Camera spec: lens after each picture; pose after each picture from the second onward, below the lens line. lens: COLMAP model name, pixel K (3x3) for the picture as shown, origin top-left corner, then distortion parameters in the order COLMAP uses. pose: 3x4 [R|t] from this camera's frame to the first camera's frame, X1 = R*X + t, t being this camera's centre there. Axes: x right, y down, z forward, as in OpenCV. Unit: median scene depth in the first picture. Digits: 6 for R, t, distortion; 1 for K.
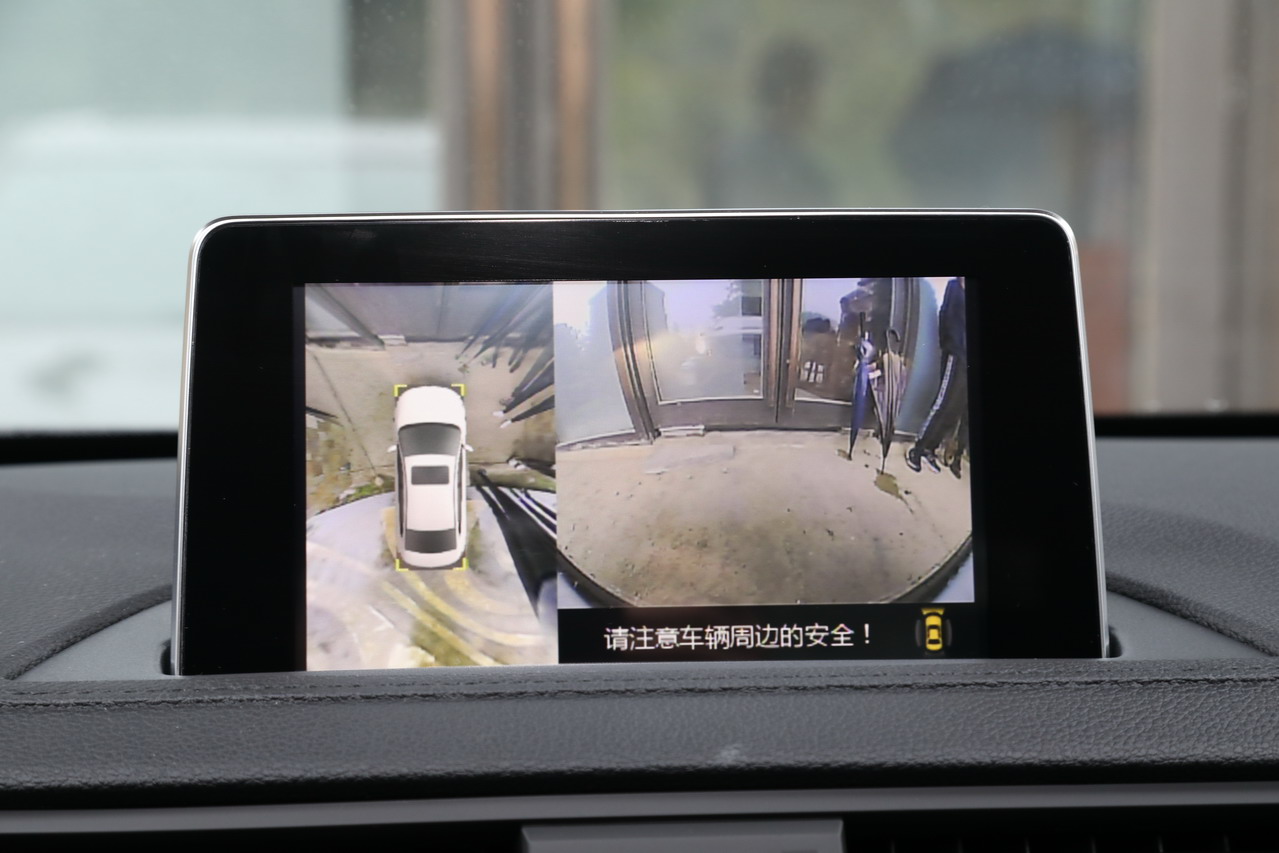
lens RADIAL K [[2511.8, 0, 640.7], [0, 2511.8, 428.4], [0, 0, 1]] dist [0.033674, 0.000000]
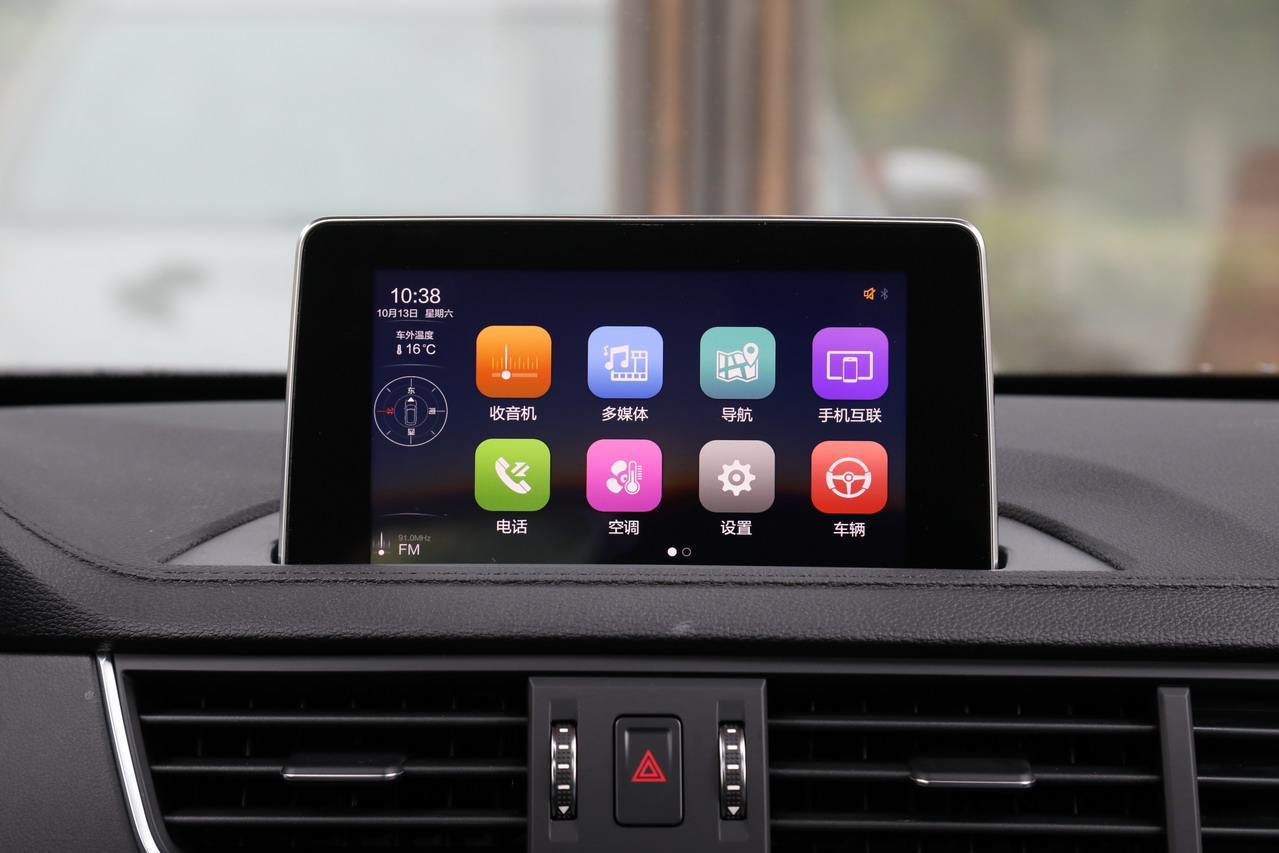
lens RADIAL K [[3774.5, 0, 639.9], [0, 3774.5, 419.3], [0, 0, 1]] dist [0.529674, 0.000000]
pose [[0.995667, 0.017989, -0.091235, 0.190711], [-0.016125, 0.999647, 0.021125, -0.025539], [0.091583, -0.019562, 0.995605, -1.006941]]
